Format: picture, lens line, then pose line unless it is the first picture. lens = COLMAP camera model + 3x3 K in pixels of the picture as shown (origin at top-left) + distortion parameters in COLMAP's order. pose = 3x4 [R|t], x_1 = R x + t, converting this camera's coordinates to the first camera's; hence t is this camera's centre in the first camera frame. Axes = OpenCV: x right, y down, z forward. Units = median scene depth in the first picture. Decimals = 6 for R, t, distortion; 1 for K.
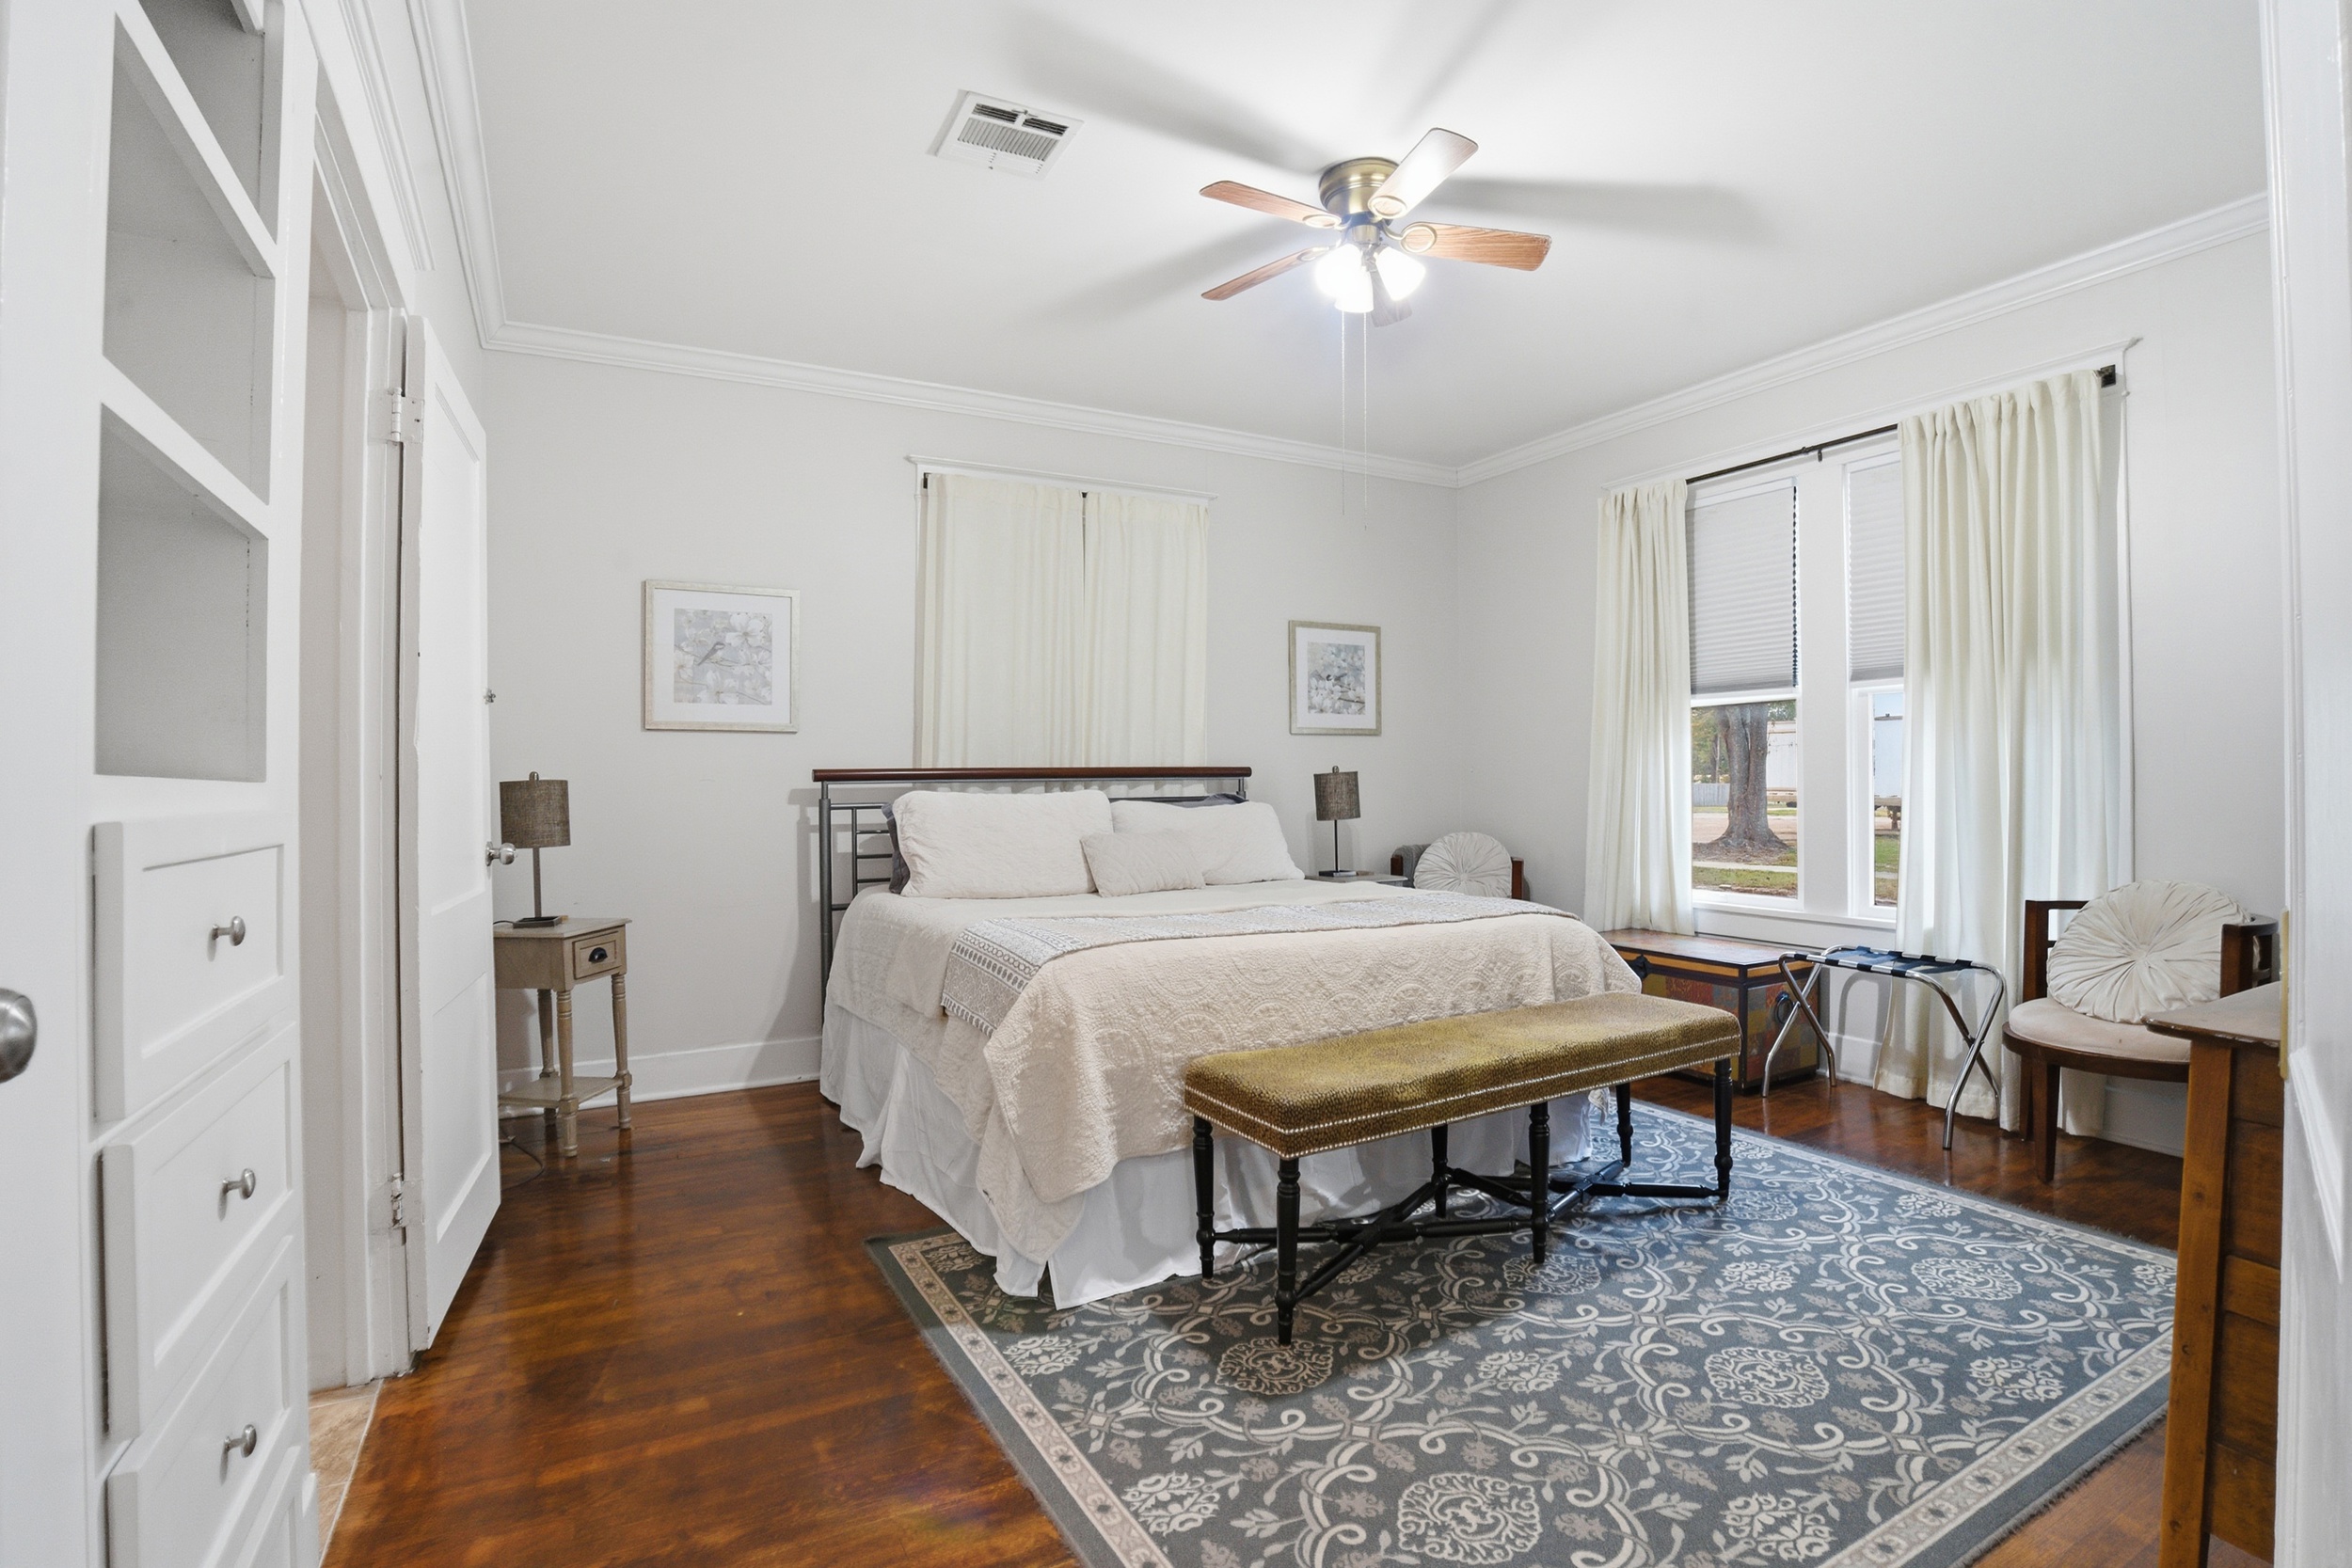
lens RADIAL K [[1092.3, 0, 1176.0], [0, 1092.3, 784.0], [0, 0, 1]] dist [-0.059292, 0.000145]
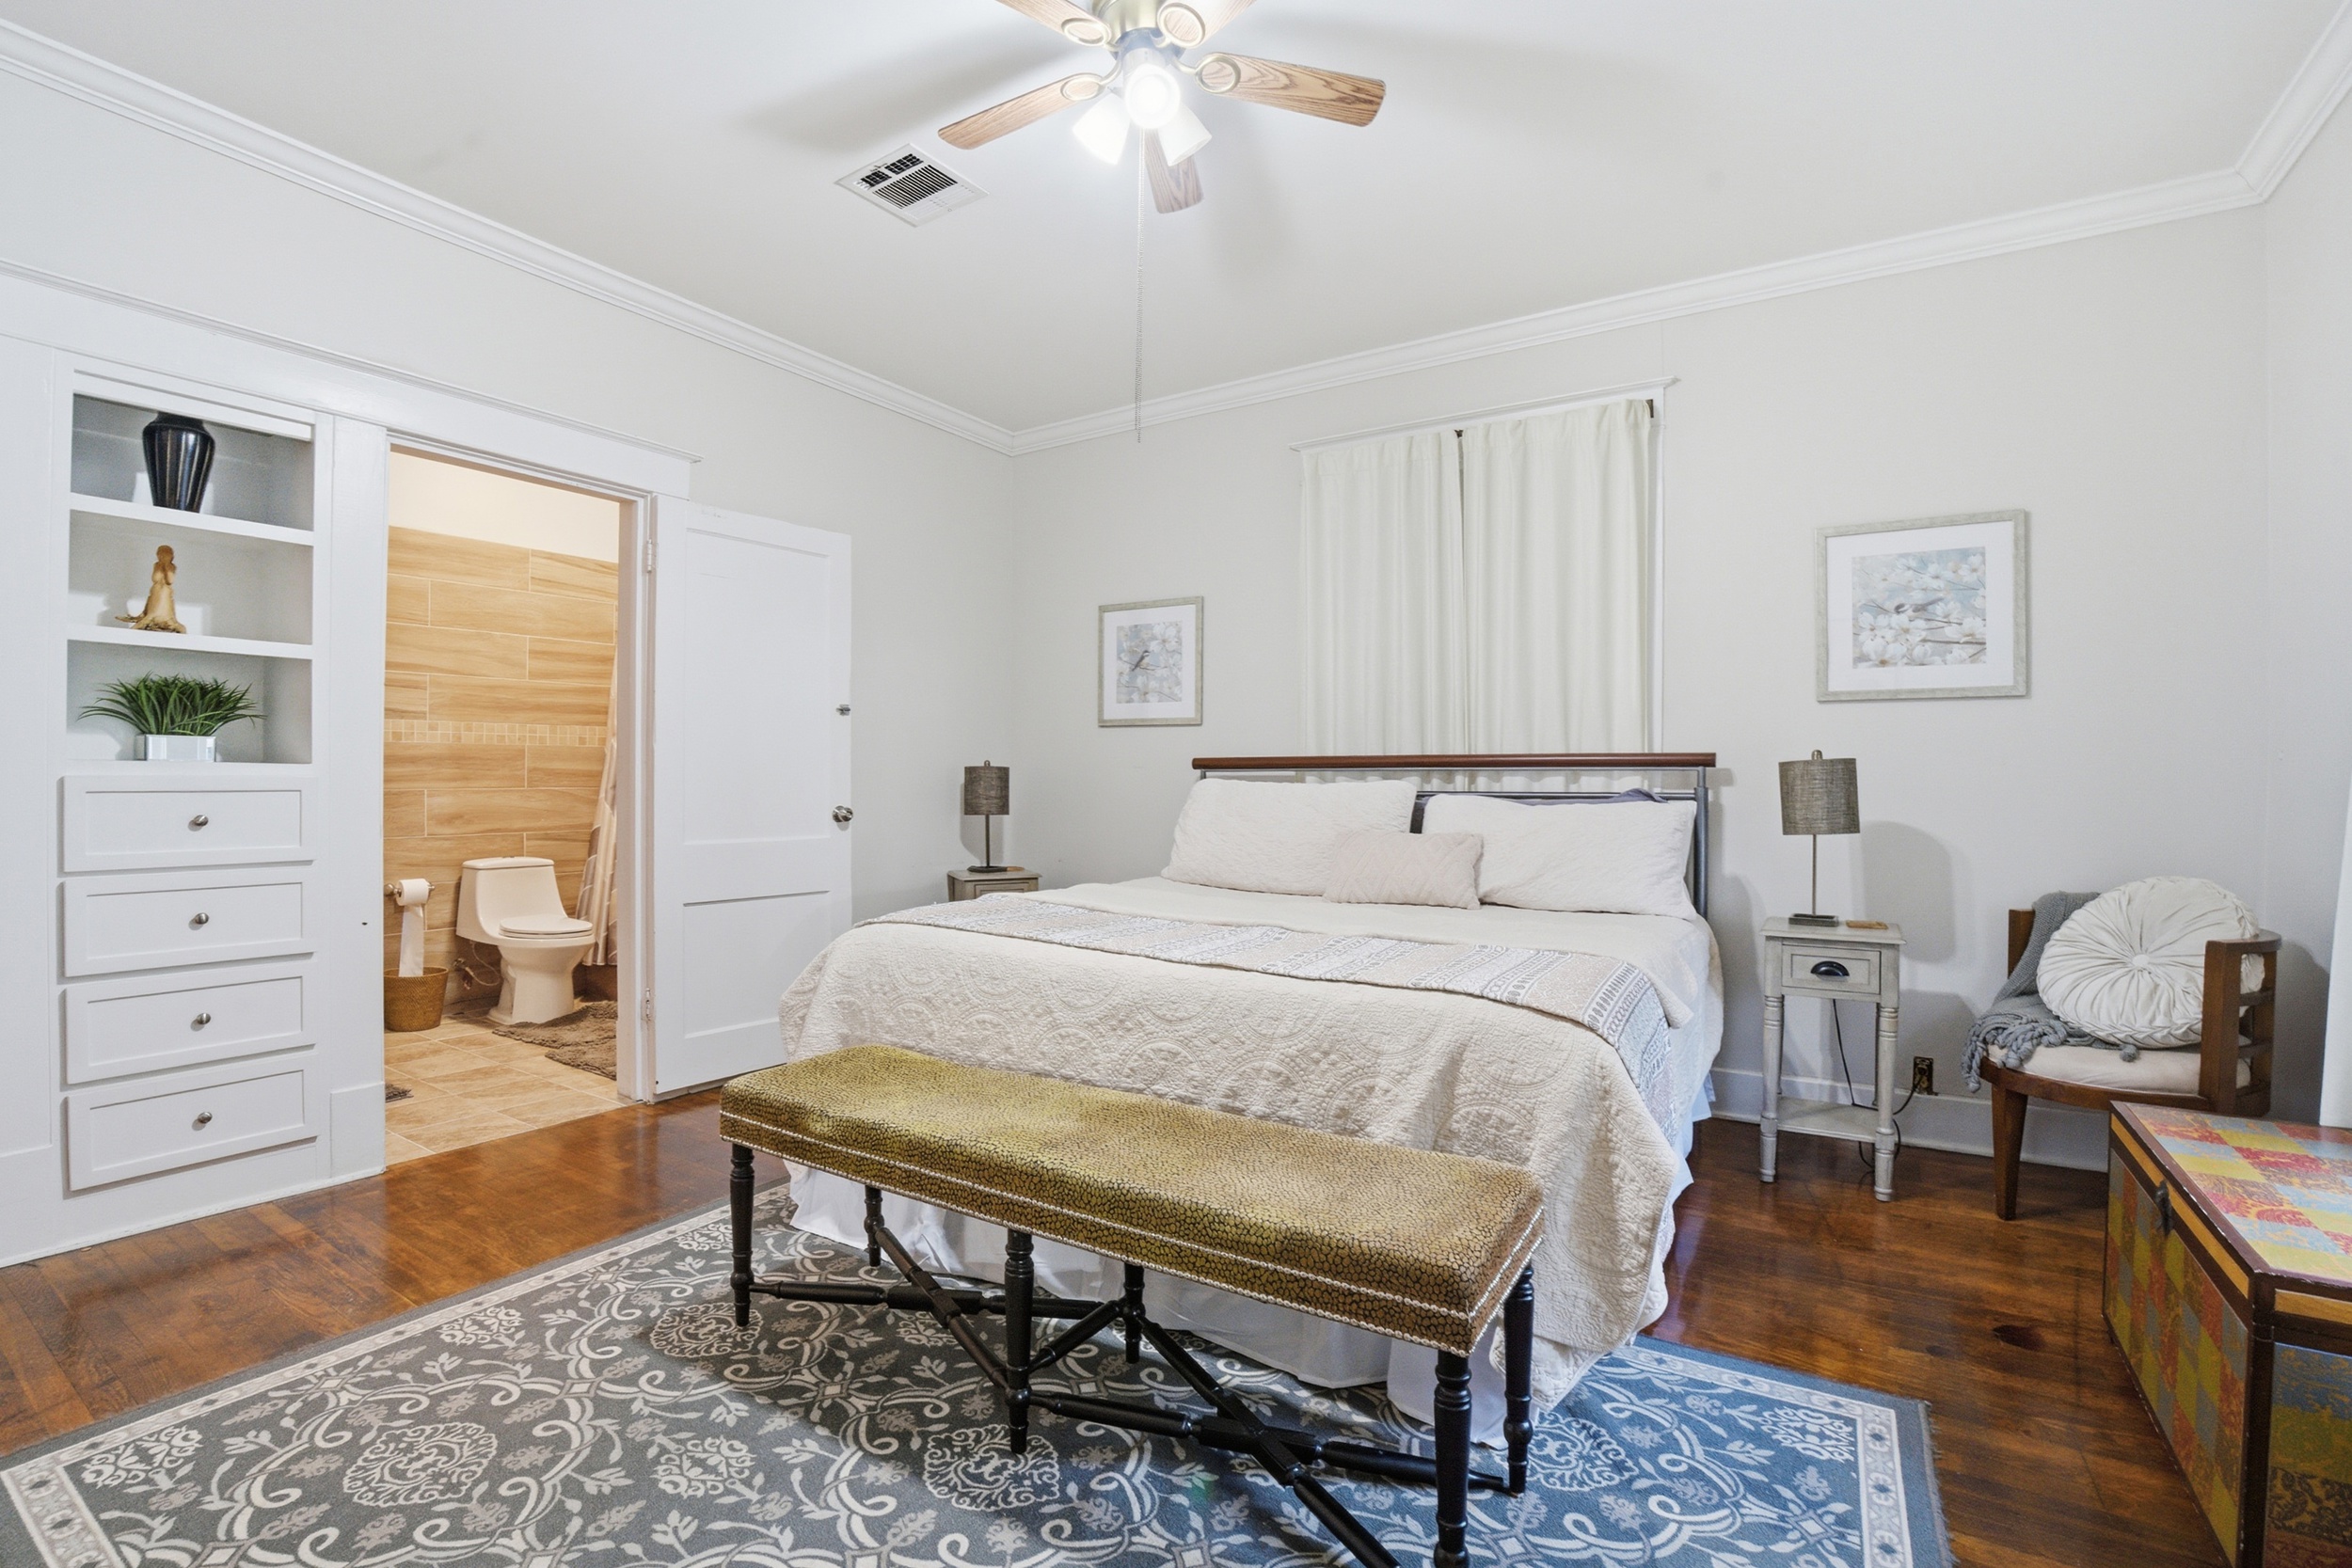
lens RADIAL K [[1051.3, 0, 1176.0], [0, 1051.3, 784.0], [0, 0, 1]] dist [-0.048348, 0.000568]
pose [[0.481615, 0.019056, -0.876176, 0.880865], [-0.009443, 0.999818, 0.016555, -0.006276], [0.876332, 0.000301, 0.481707, 0.688415]]
